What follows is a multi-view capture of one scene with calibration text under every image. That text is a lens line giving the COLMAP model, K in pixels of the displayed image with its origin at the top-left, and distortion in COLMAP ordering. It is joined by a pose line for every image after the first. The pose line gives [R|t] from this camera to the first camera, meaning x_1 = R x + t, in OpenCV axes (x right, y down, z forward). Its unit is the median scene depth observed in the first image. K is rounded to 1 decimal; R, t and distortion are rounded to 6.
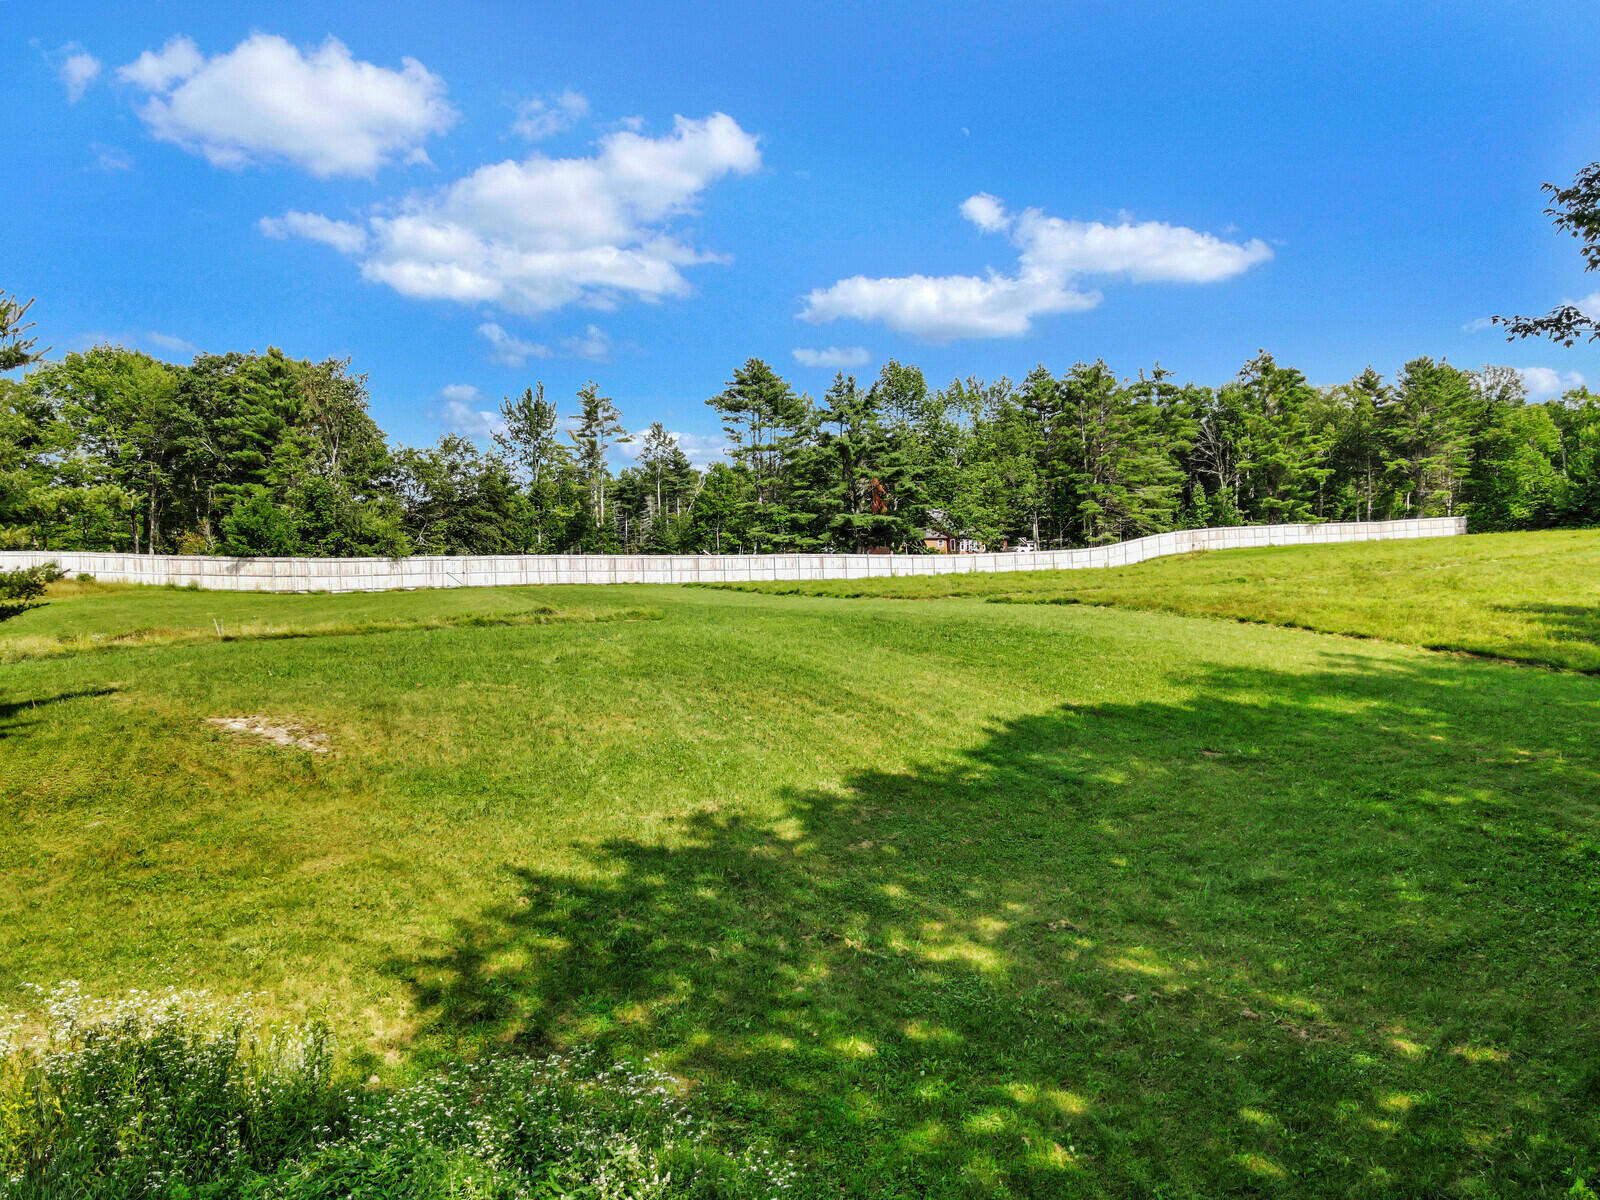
lens RADIAL K [[1190.7, 0, 815.8], [0, 1190.7, 598.8], [0, 0, 1]] dist [0.011548, 0.010427]
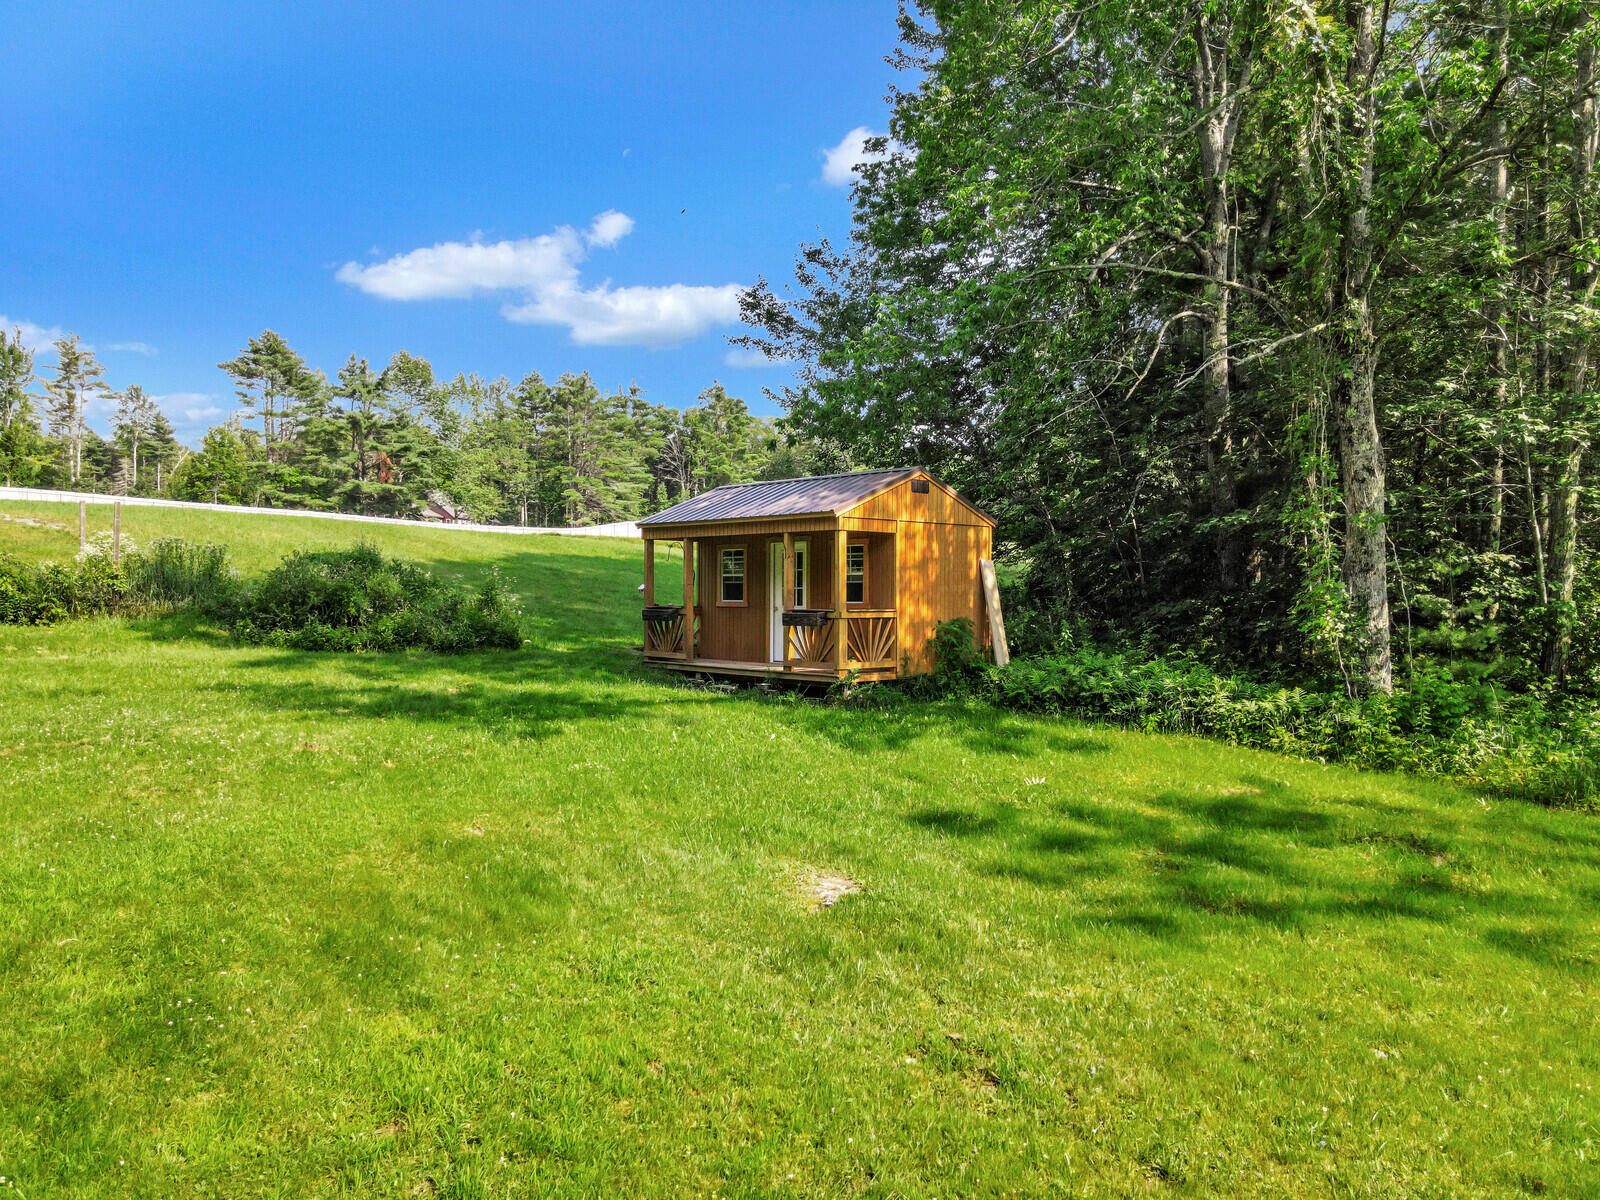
lens RADIAL K [[1190.7, 0, 801.3], [0, 1190.7, 592.6], [0, 0, 1]] dist [0.011548, 0.010427]
pose [[0.913786, 0.043723, 0.403837, -0.034610], [-0.035381, 0.998979, -0.028099, 0.044179], [-0.404653, 0.011388, 0.914399, -0.168088]]
